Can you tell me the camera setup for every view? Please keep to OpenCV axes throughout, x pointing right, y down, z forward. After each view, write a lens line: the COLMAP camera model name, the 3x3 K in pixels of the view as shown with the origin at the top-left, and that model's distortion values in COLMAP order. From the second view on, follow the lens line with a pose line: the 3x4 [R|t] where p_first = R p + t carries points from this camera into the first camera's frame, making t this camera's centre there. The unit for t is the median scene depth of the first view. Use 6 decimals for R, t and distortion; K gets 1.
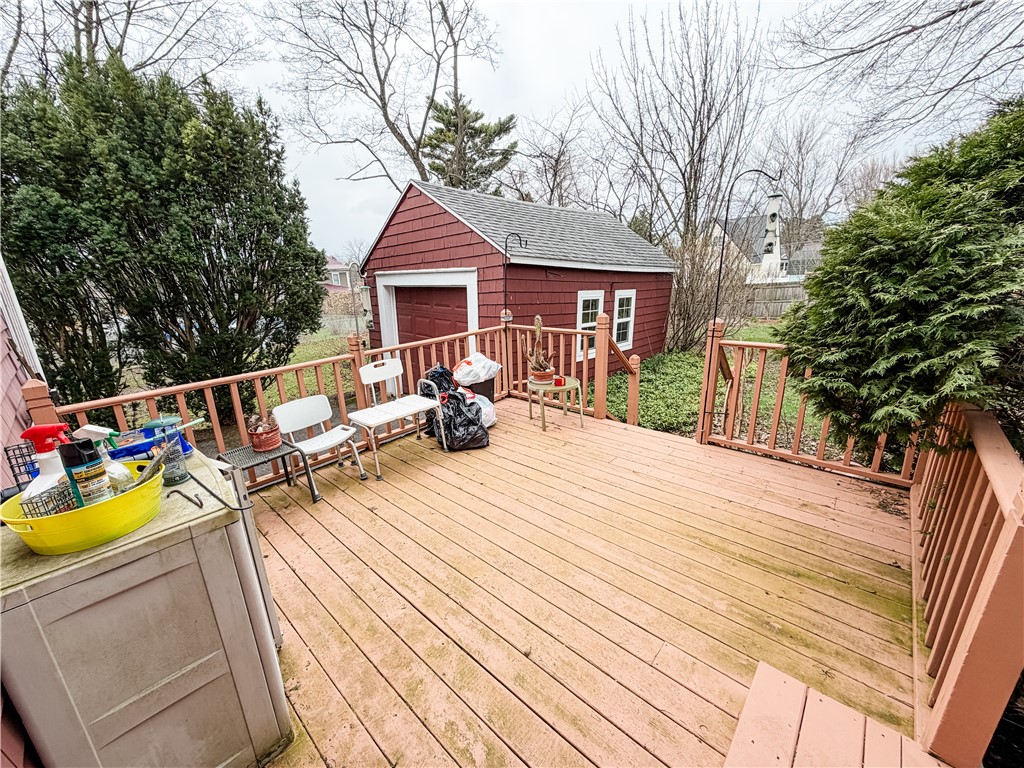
lens RADIAL K [[406.4, 0, 509.1], [0, 406.4, 388.1], [0, 0, 1]] dist [0.000058, -0.000261]
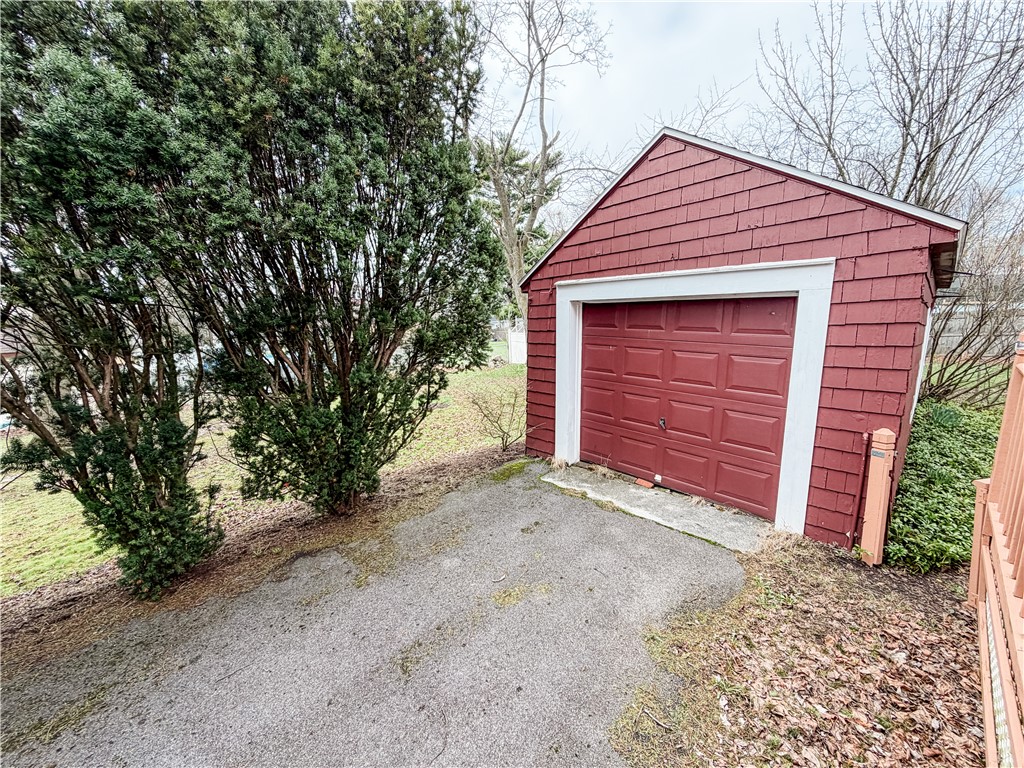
lens RADIAL K [[406.4, 0, 505.6], [0, 406.4, 386.4], [0, 0, 1]] dist [0.000058, -0.000261]
pose [[0.998111, 0.013560, -0.059925, -0.517059], [-0.018833, 0.995914, -0.088317, -0.071333], [0.058483, 0.089278, 0.994288, 0.473988]]
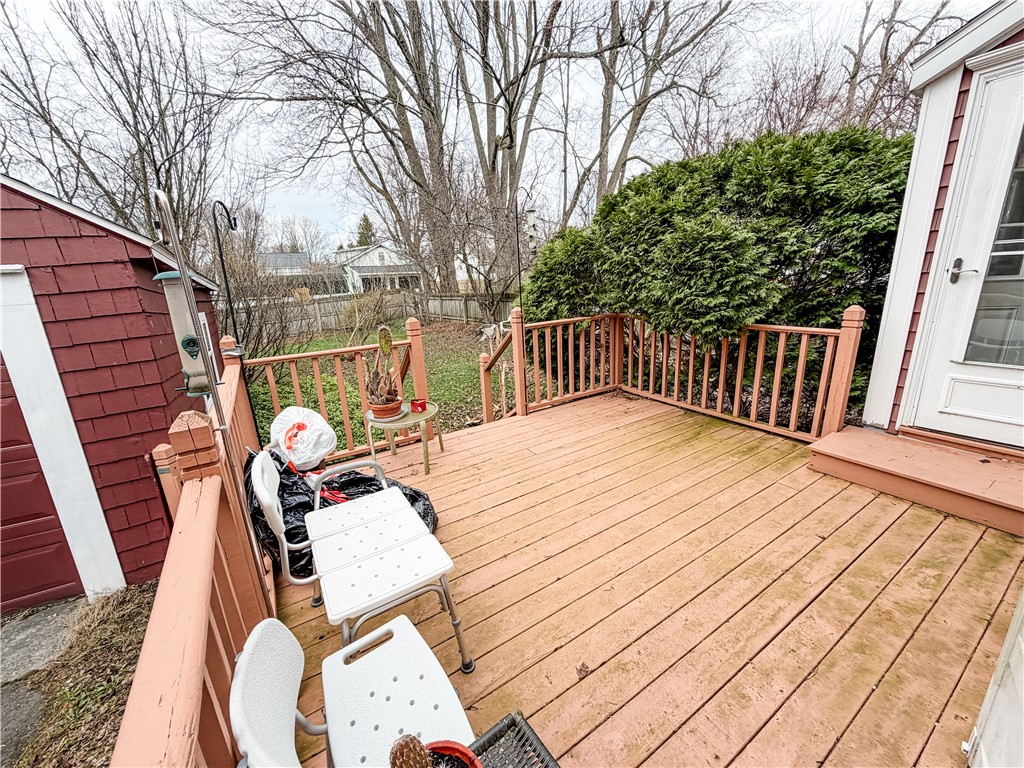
lens RADIAL K [[406.4, 0, 508.3], [0, 406.4, 388.7], [0, 0, 1]] dist [0.000058, -0.000261]
pose [[0.263004, -0.234663, 0.935822, -0.407060], [0.303128, 0.940949, 0.150757, -0.083712], [-0.915938, 0.244024, 0.318607, 0.439176]]
